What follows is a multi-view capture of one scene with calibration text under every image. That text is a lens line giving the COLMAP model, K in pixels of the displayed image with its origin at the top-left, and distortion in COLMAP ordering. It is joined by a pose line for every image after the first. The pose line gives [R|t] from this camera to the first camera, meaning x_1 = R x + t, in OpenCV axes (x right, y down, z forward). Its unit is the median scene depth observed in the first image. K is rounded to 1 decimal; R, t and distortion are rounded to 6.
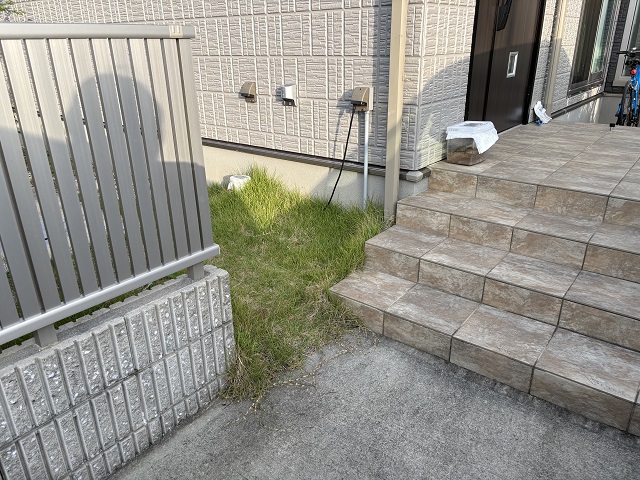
lens RADIAL K [[482.1, 0, 318.9], [0, 482.1, 236.0], [0, 0, 1]] dist [0.055889, -0.051039]
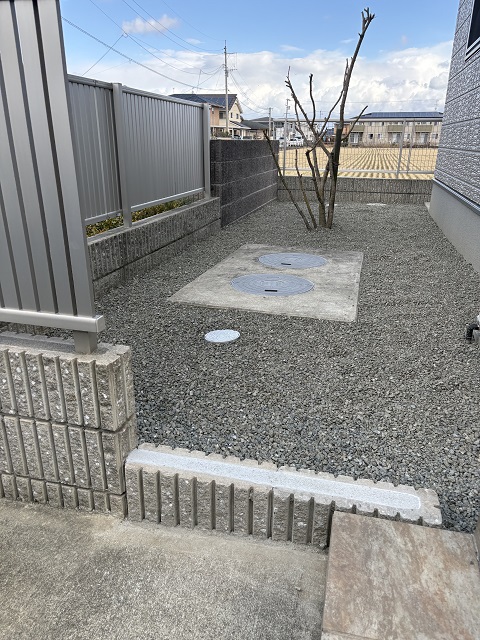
lens RADIAL K [[482.1, 0, 238.0], [0, 482.1, 320.8], [0, 0, 1]] dist [0.055889, -0.051039]
pose [[0.403508, 0.336912, -0.850689, 0.455921], [-0.348642, 0.916213, 0.197491, -0.182833], [0.845949, 0.216897, 0.487161, 0.813771]]
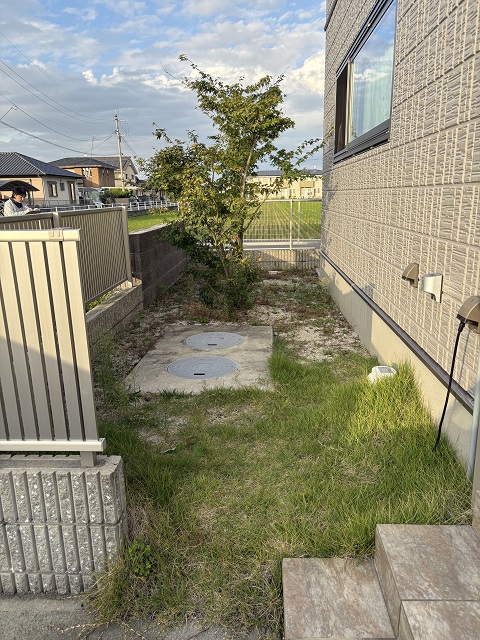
lens RADIAL K [[482.1, 0, 241.6], [0, 482.1, 321.0], [0, 0, 1]] dist [0.055889, -0.051039]
pose [[0.586111, 0.208613, -0.782914, 0.635900], [-0.291908, 0.955763, 0.036140, -0.315246], [0.755820, 0.207357, 0.621079, 0.552131]]
